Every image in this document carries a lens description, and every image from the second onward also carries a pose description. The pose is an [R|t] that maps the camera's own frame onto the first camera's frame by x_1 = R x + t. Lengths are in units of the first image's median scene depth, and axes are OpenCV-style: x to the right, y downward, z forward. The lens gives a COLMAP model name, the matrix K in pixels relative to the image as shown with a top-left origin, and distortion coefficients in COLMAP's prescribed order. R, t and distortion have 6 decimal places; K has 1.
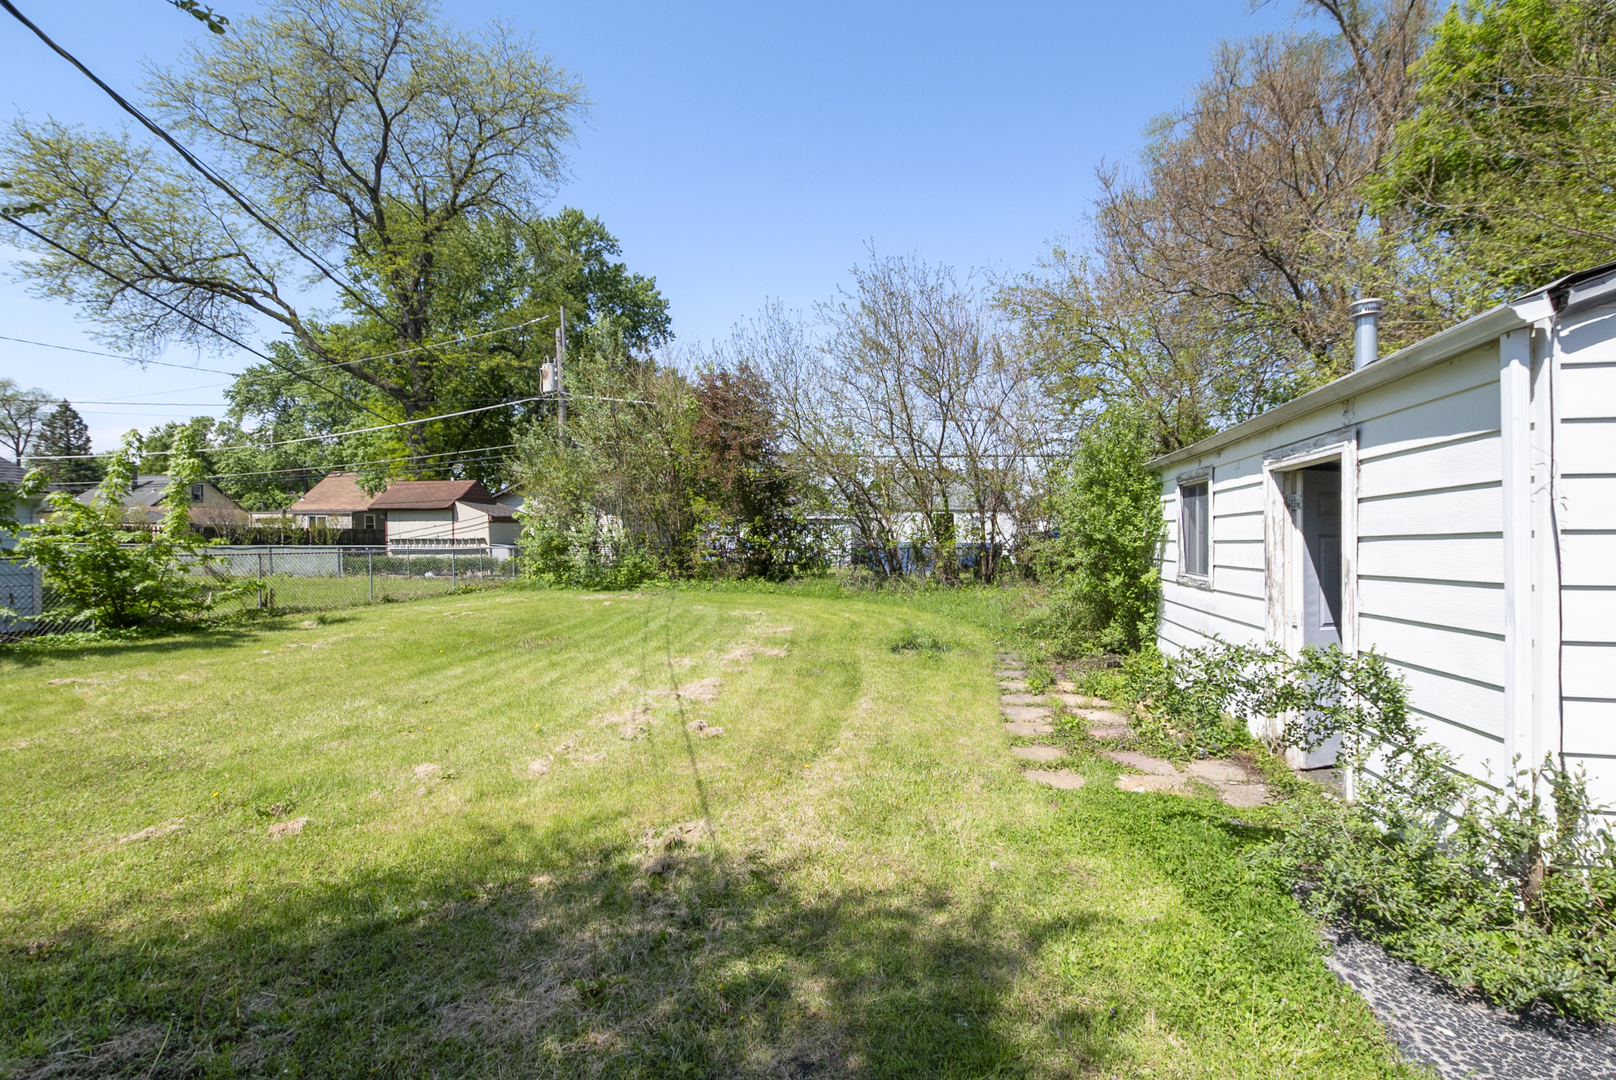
lens RADIAL K [[728.2, 0, 831.8], [0, 728.2, 543.5], [0, 0, 1]] dist [0.001027, -0.000305]
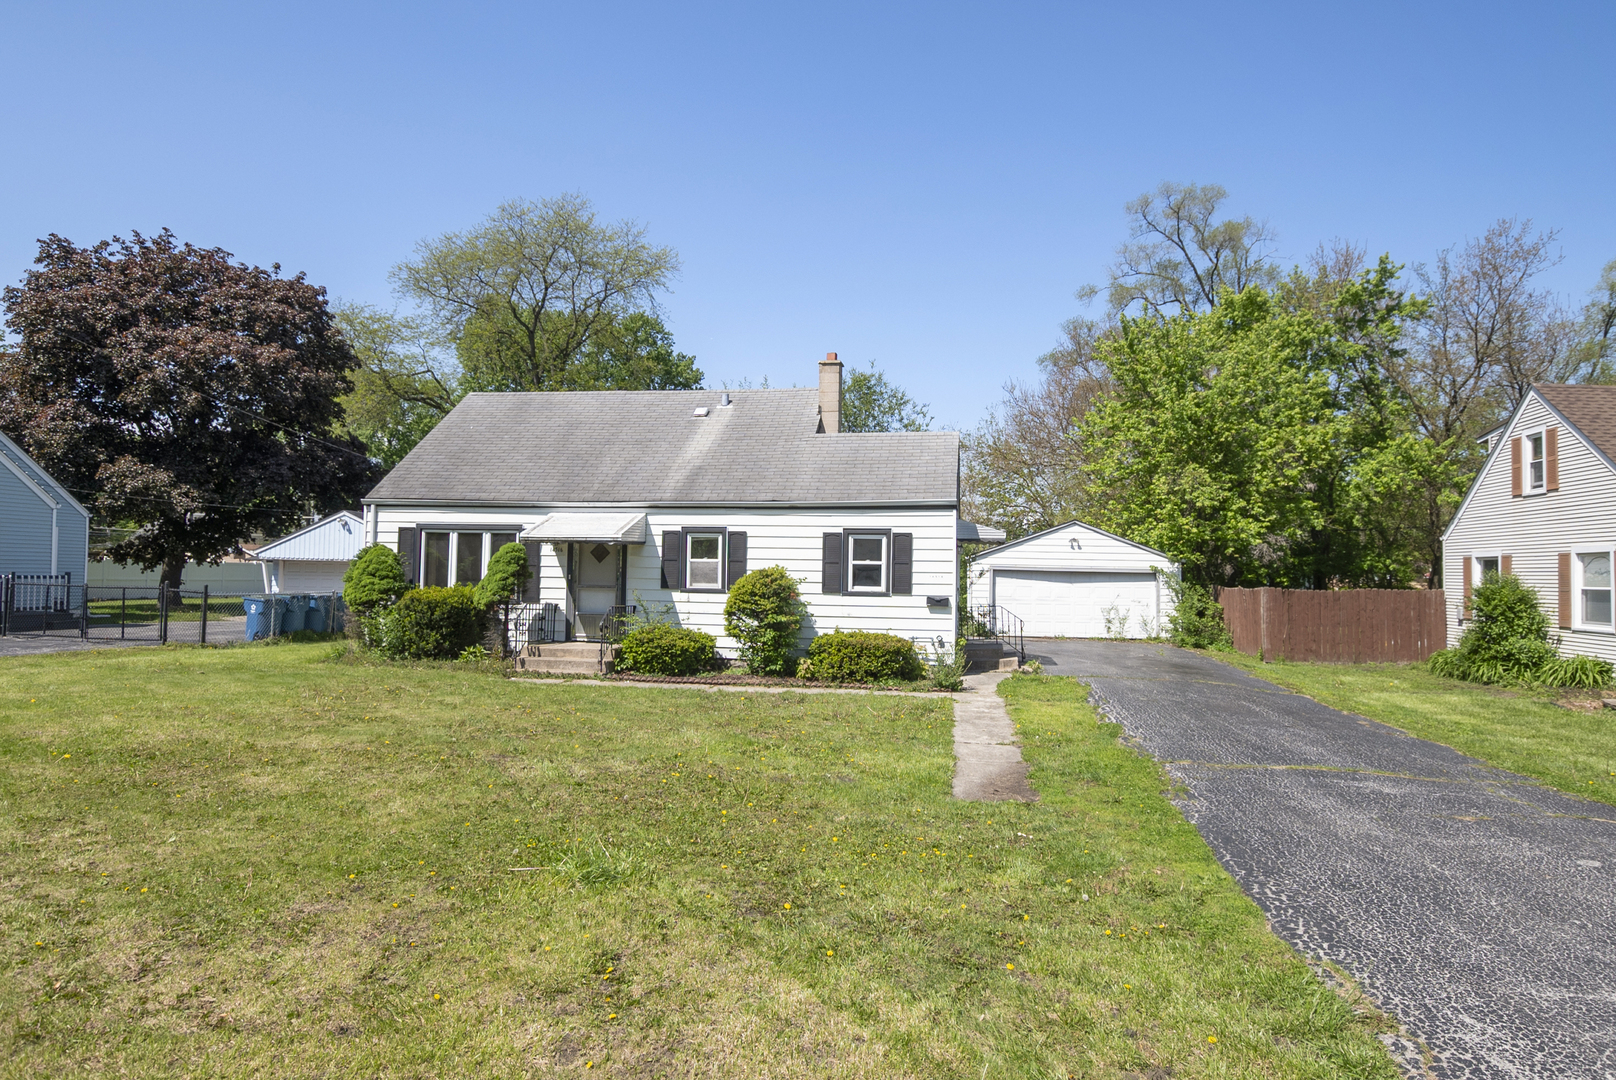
lens RADIAL K [[982.0, 0, 808.0], [0, 982.0, 540.0], [0, 0, 1]] dist [-0.000170, -0.000068]
pose [[0.999869, 0.015799, -0.003549, -0.075117], [-0.015946, 0.998806, -0.046172, 0.002073], [0.002815, 0.046223, 0.998927, -0.875730]]
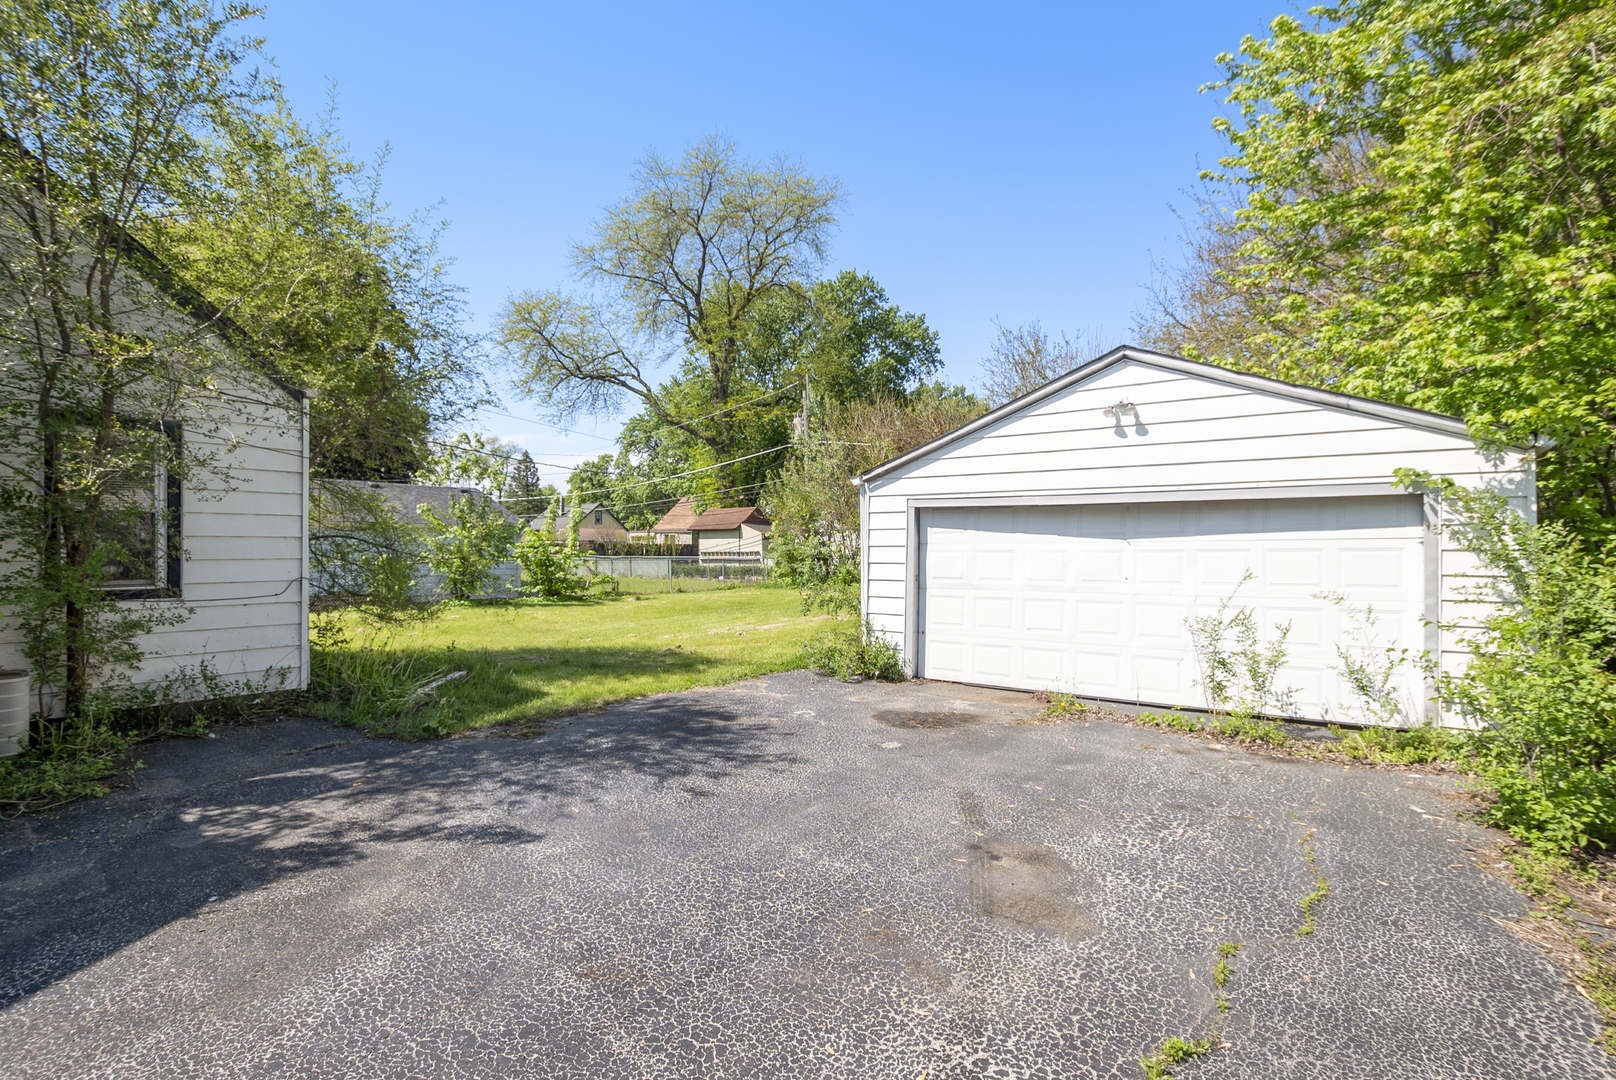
lens RADIAL K [[784.5, 0, 808.0], [0, 784.5, 540.0], [0, 0, 1]] dist [-0.012677, 0.000030]
pose [[0.895087, -0.004627, -0.445868, 0.199168], [-0.005864, 0.999738, -0.022145, 0.002610], [0.445854, 0.022436, 0.894825, -0.197377]]
